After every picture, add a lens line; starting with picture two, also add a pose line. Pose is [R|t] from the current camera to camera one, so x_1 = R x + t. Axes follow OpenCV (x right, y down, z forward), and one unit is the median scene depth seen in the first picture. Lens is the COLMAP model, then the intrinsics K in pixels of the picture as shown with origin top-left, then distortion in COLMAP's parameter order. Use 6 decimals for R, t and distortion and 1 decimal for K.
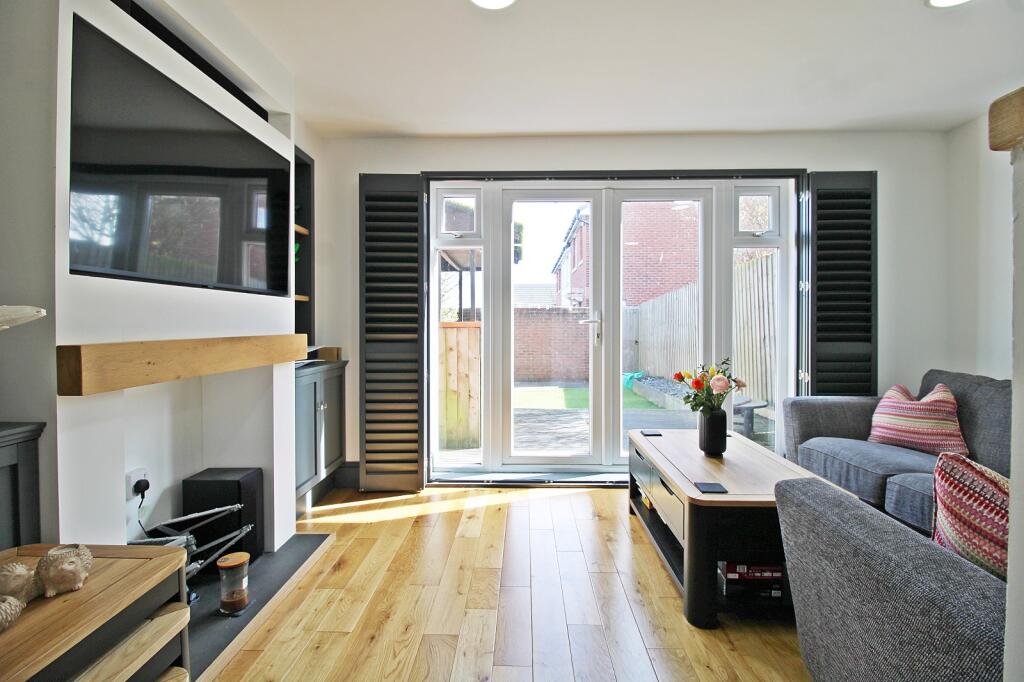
lens RADIAL K [[478.9, 0, 522.5], [0, 478.9, 326.4], [0, 0, 1]] dist [0.001648, -0.013109]
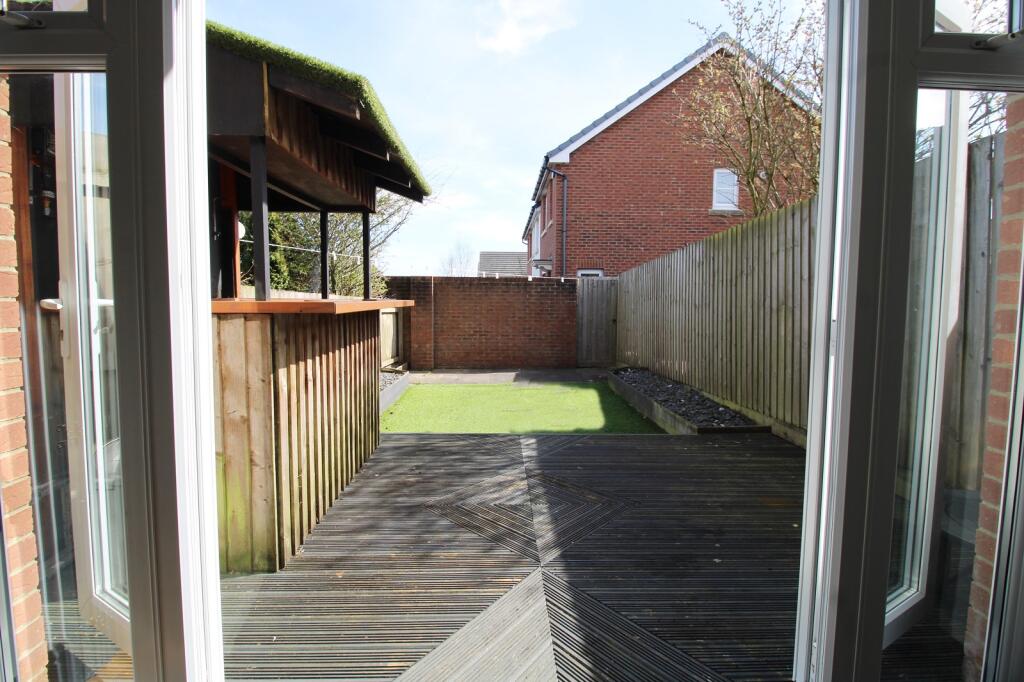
lens RADIAL K [[478.9, 0, 522.5], [0, 478.9, 326.4], [0, 0, 1]] dist [0.001648, -0.013109]
pose [[0.999008, 0.008446, 0.043716, 0.034543], [-0.011131, 0.998042, 0.061553, -0.004946], [-0.043110, -0.061979, 0.997146, 0.144783]]
